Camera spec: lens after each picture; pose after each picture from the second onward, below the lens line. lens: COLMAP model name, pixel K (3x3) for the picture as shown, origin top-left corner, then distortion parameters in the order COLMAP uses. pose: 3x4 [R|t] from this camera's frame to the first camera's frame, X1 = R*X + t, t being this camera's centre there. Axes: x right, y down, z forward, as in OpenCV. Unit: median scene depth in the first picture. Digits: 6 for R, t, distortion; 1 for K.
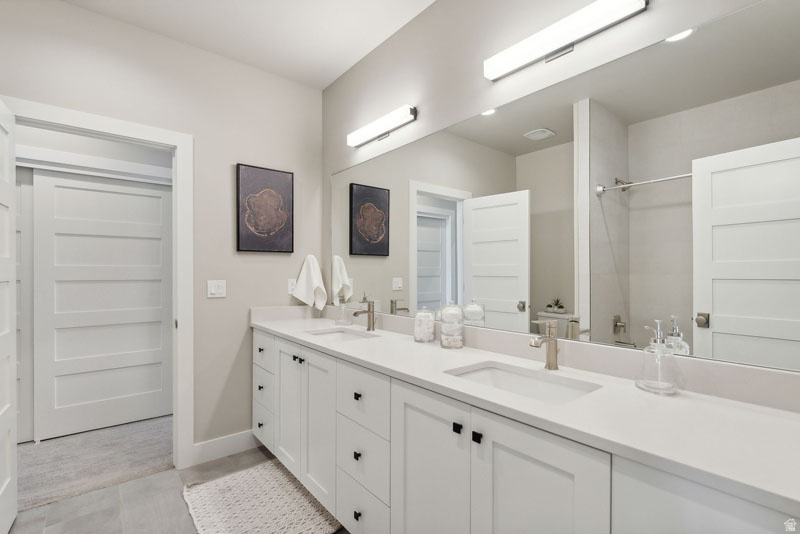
lens RADIAL K [[361.2, 0, 395.2], [0, 361.2, 268.0], [0, 0, 1]] dist [-0.000767, 0.021483]
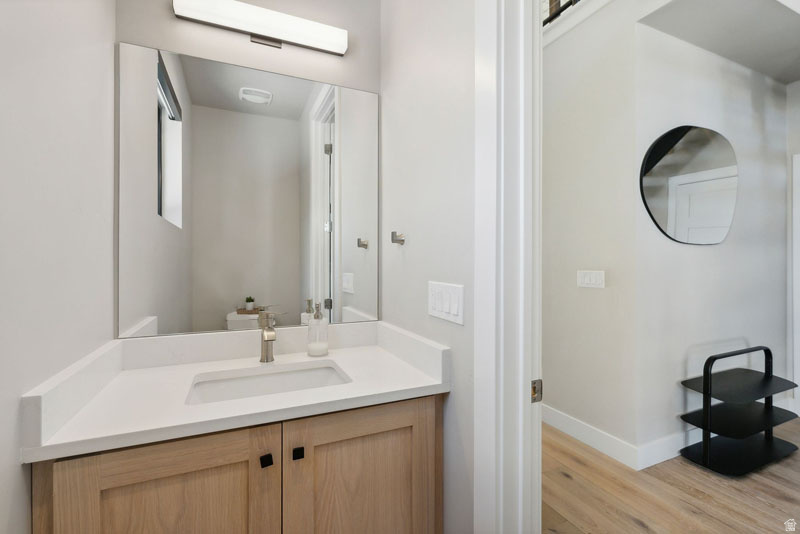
lens RADIAL K [[336.9, 0, 394.1], [0, 336.9, 269.3], [0, 0, 1]] dist [-0.001959, -0.000336]
pose [[0.302394, -0.023200, 0.952901, -0.440584], [-0.001123, 0.999694, 0.024696, 0.007826], [-0.953182, -0.008538, 0.302276, 0.519962]]
